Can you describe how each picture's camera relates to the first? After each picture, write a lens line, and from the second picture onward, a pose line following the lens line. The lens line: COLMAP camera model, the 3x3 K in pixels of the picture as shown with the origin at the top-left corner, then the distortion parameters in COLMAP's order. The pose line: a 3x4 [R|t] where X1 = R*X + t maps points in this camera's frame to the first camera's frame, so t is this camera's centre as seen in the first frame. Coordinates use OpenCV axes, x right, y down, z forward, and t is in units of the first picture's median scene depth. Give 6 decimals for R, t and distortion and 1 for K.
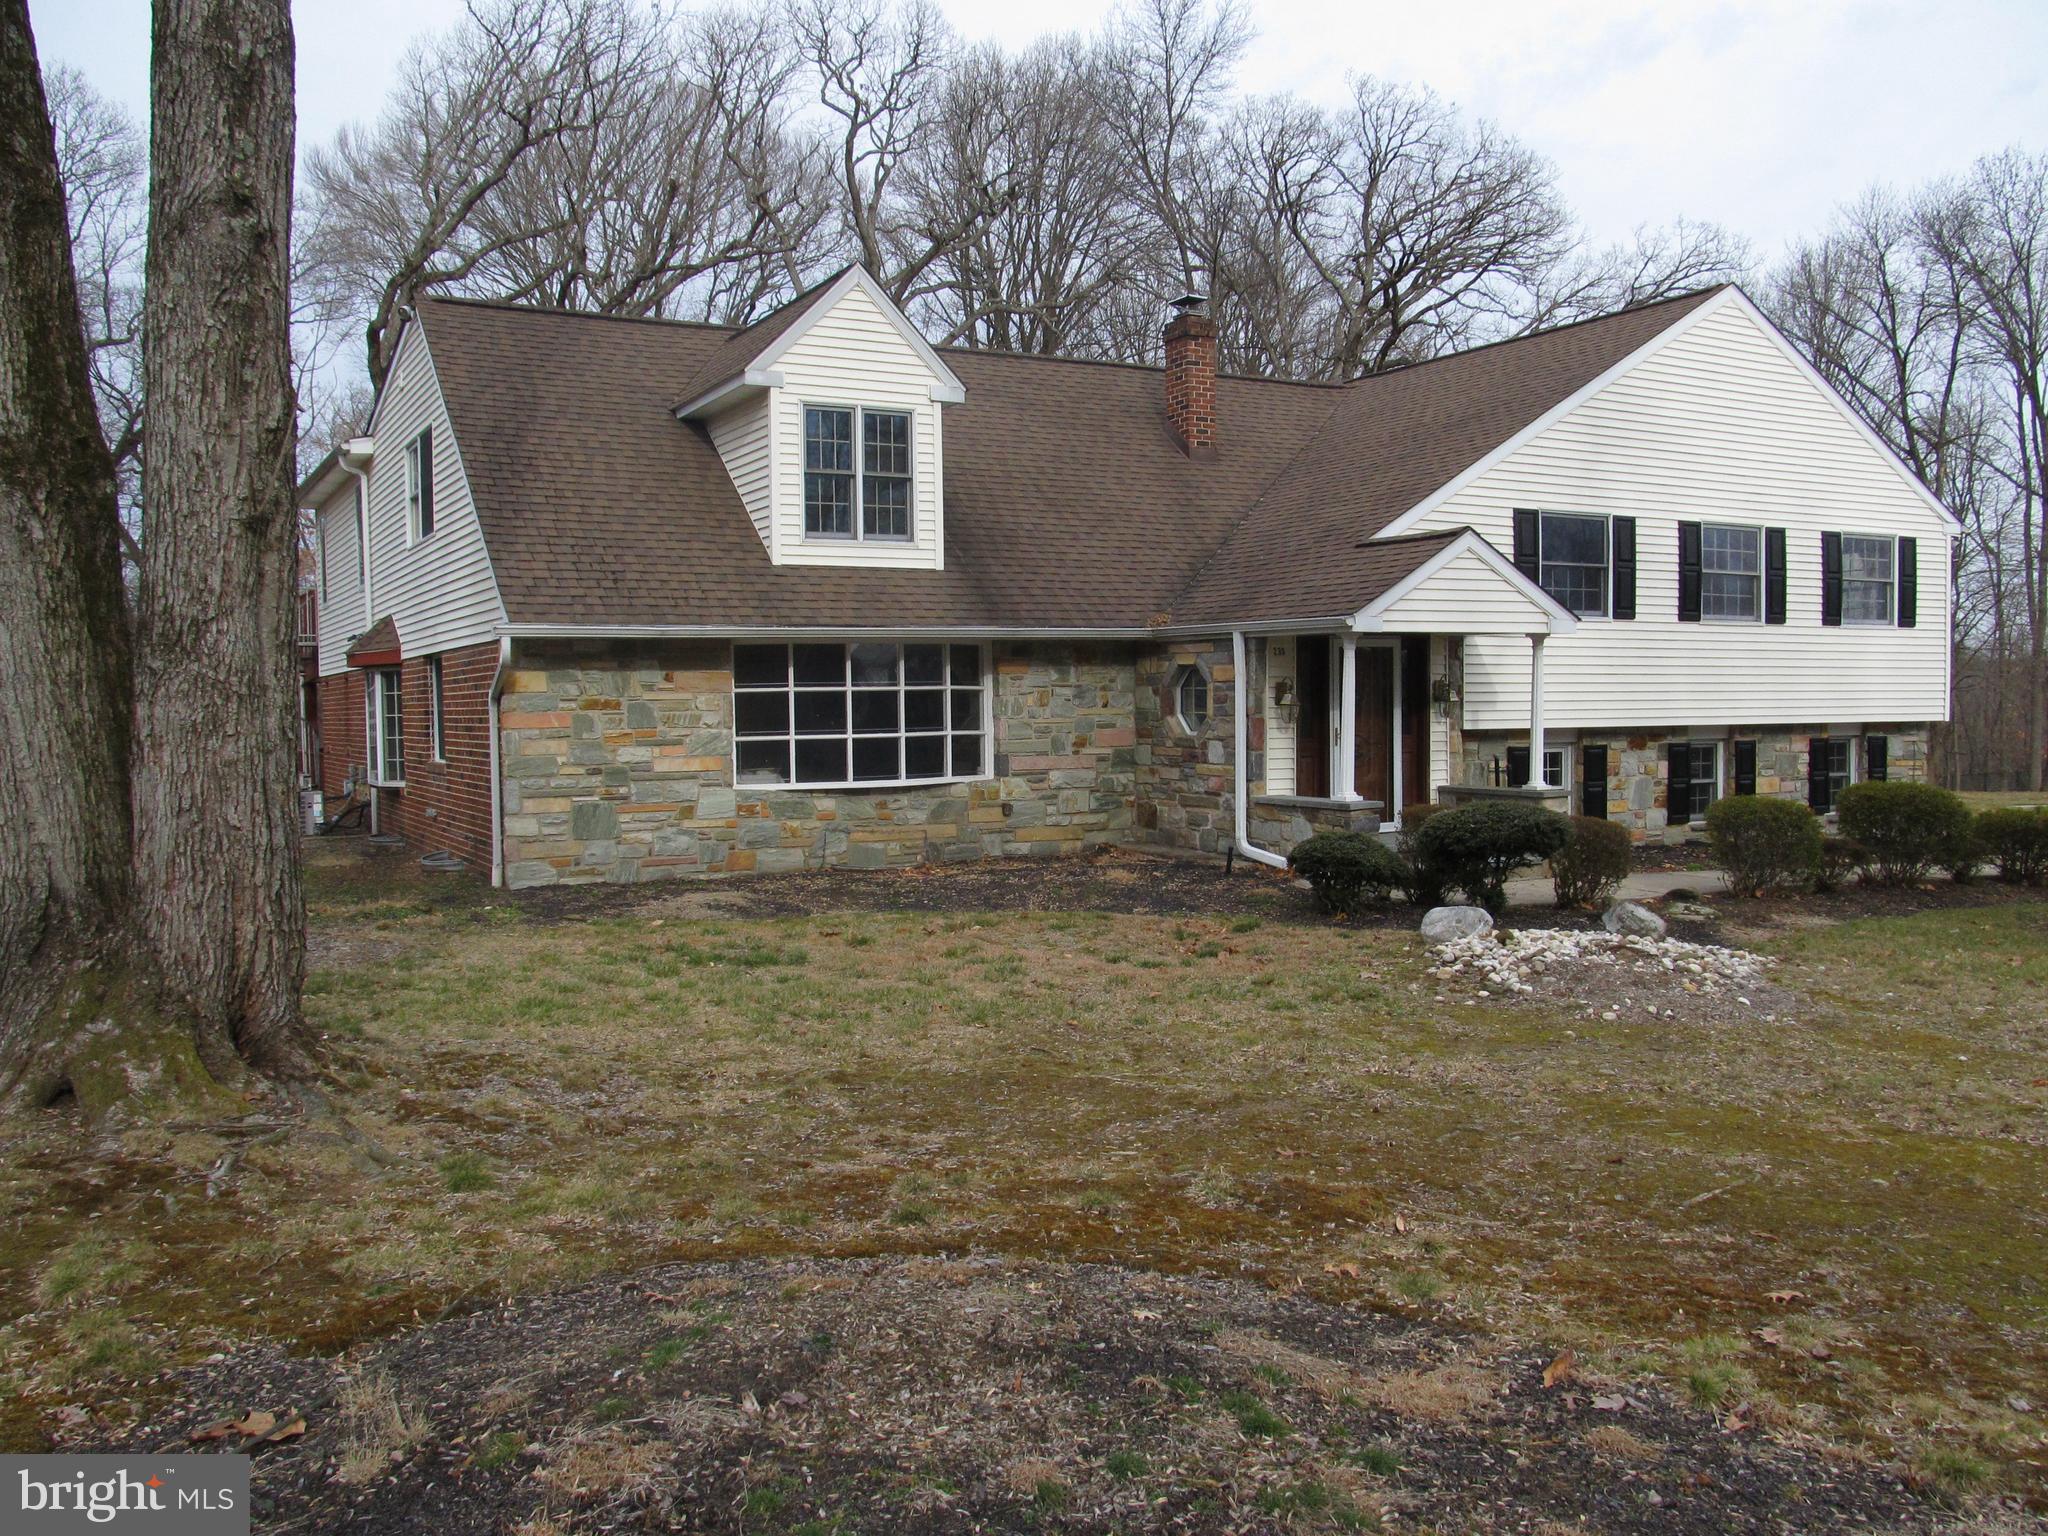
lens RADIAL K [[1656.3, 0, 1024.0], [0, 1656.3, 768.0], [0, 0, 1]] dist [-0.050102, -0.000035]
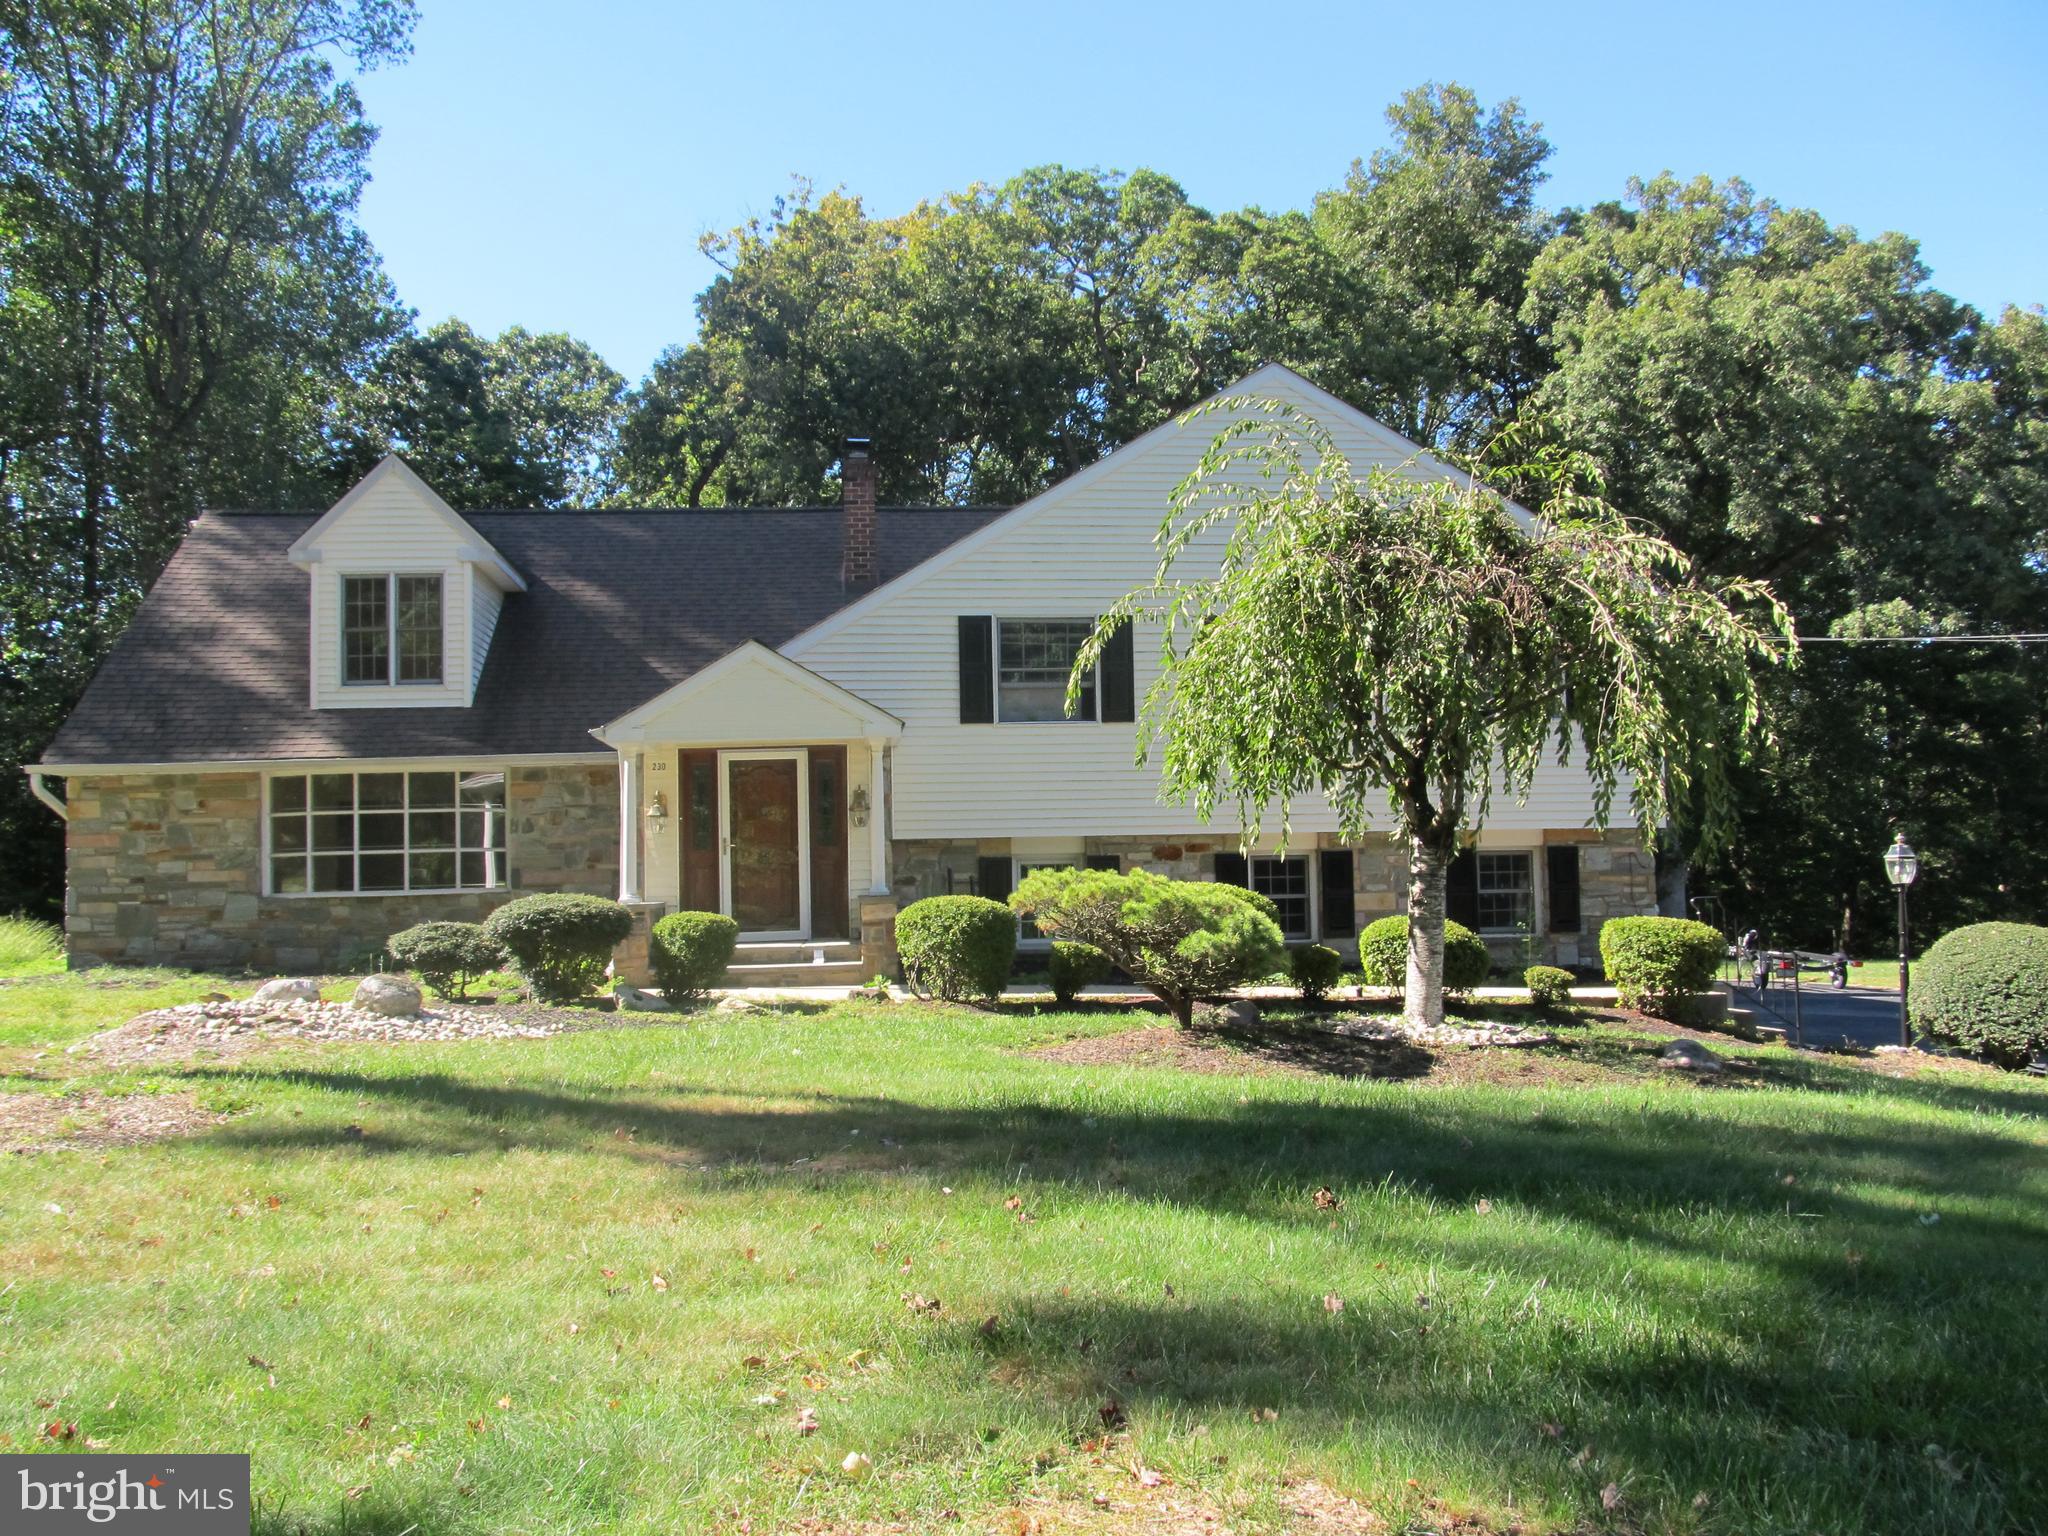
lens RADIAL K [[1656.3, 0, 1024.0], [0, 1656.3, 768.0], [0, 0, 1]] dist [-0.050102, -0.000035]
pose [[0.923721, -0.034150, -0.381540, 0.738831], [-0.002197, 0.995530, -0.094425, 0.028545], [0.383059, 0.088061, 0.919517, 0.105445]]
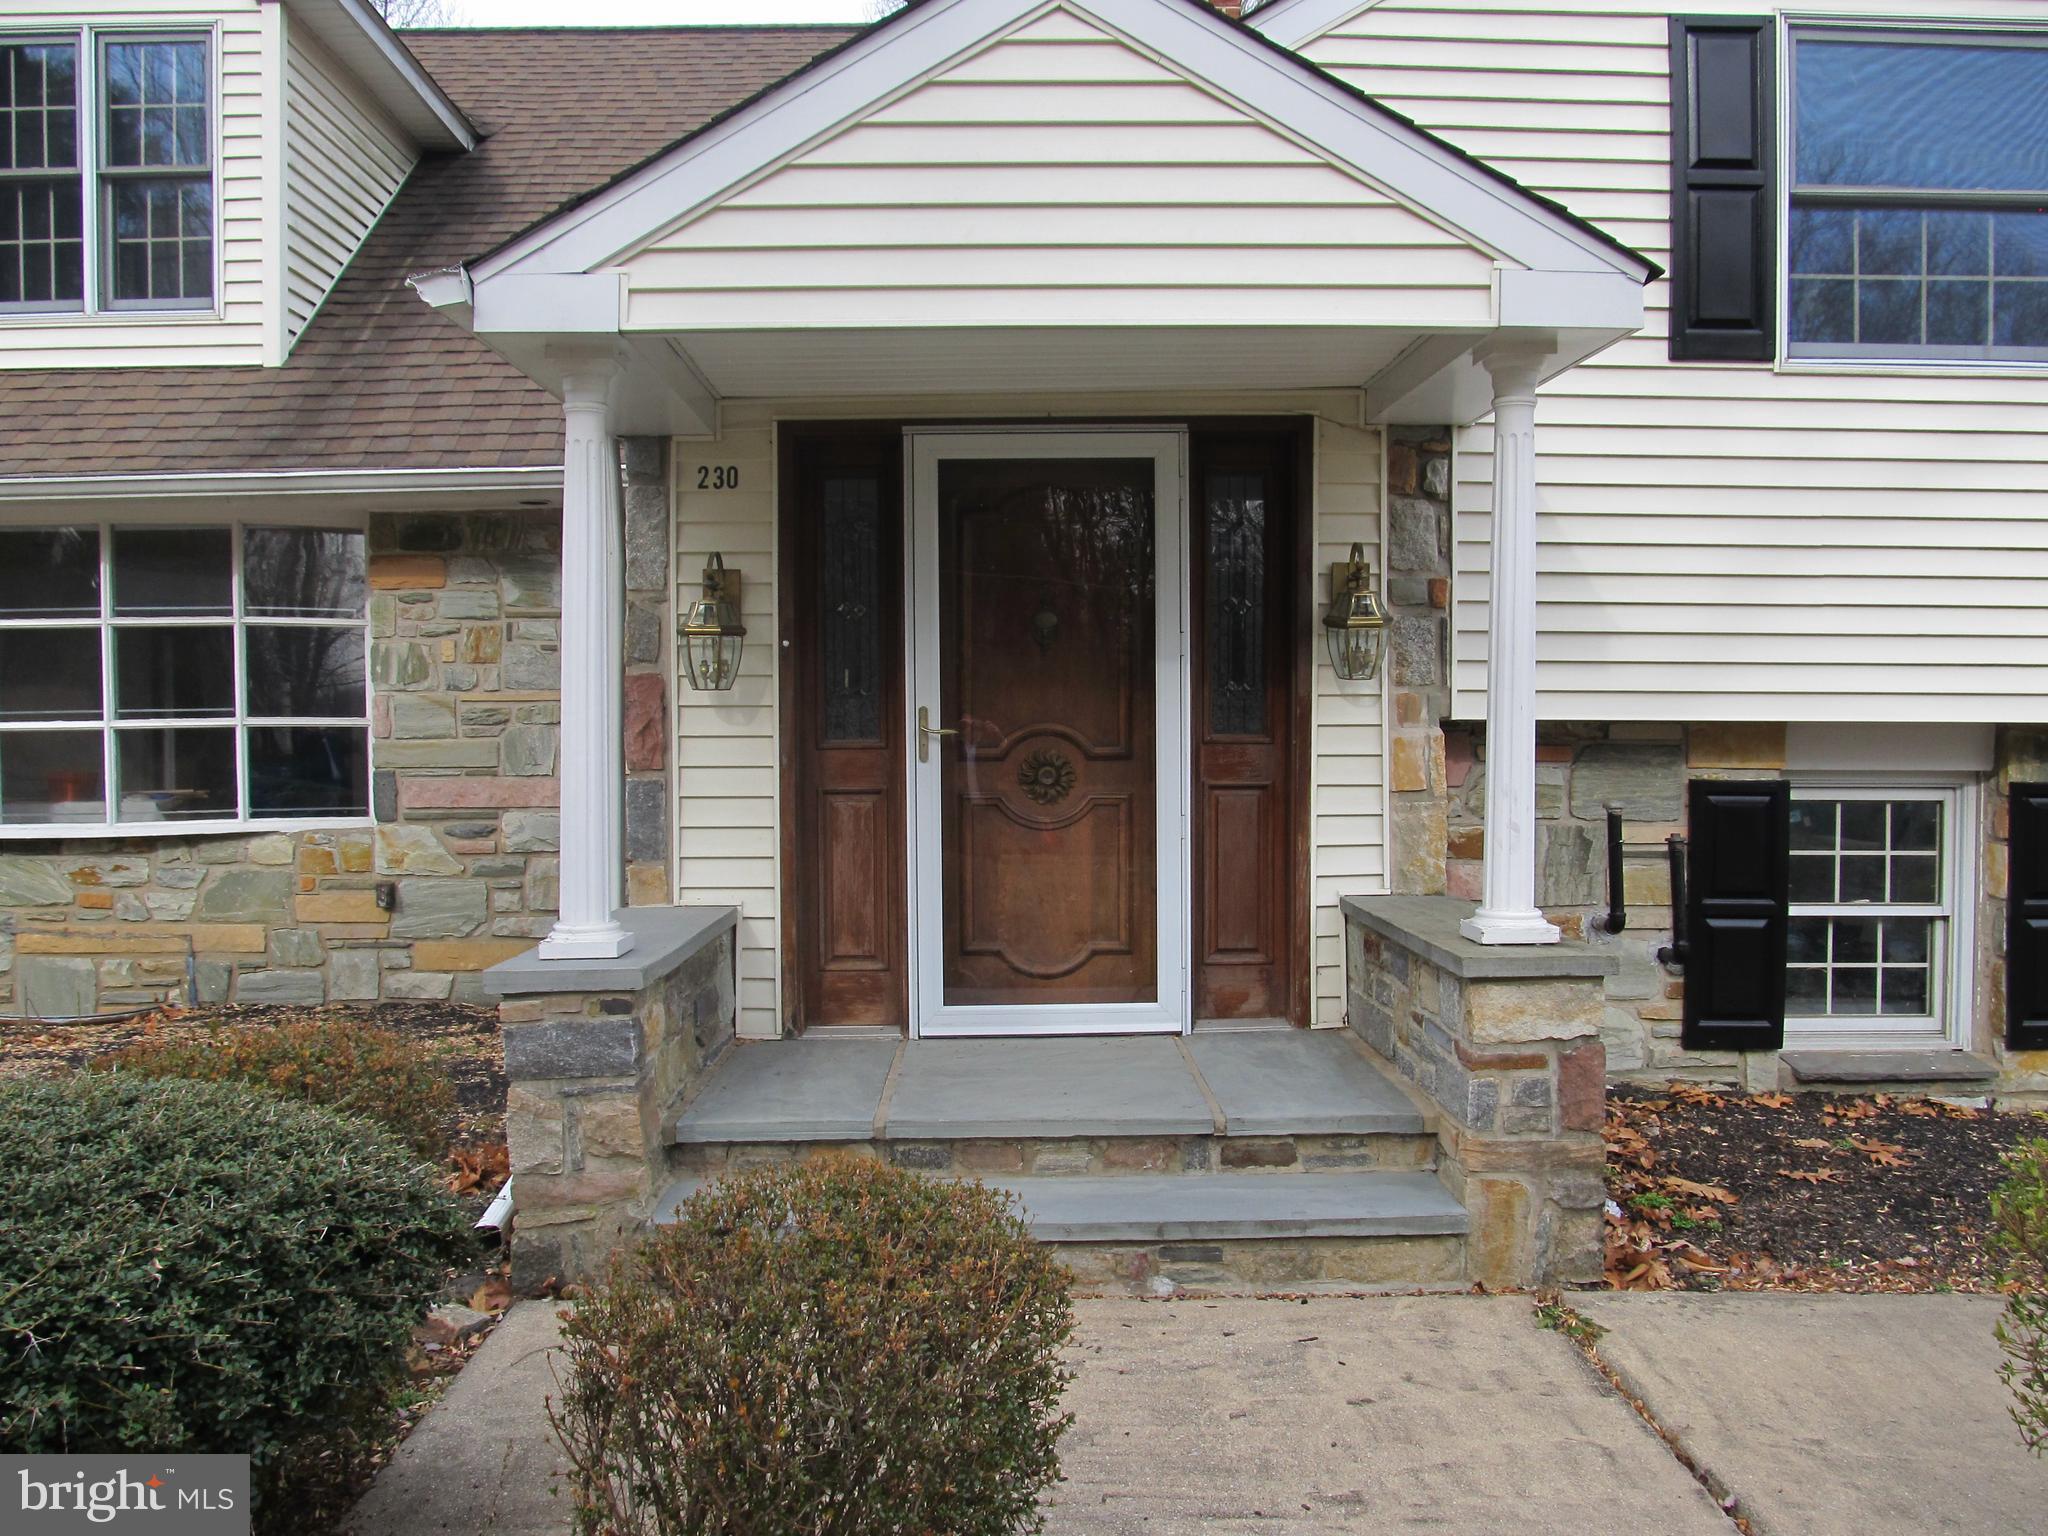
lens RADIAL K [[1656.3, 0, 1024.0], [0, 1656.3, 768.0], [0, 0, 1]] dist [-0.050102, -0.000035]
pose [[0.890740, 0.017528, -0.454175, 0.343853], [-0.020733, 0.999783, -0.002077, -0.011970], [0.454040, 0.011266, 0.890910, 0.694948]]
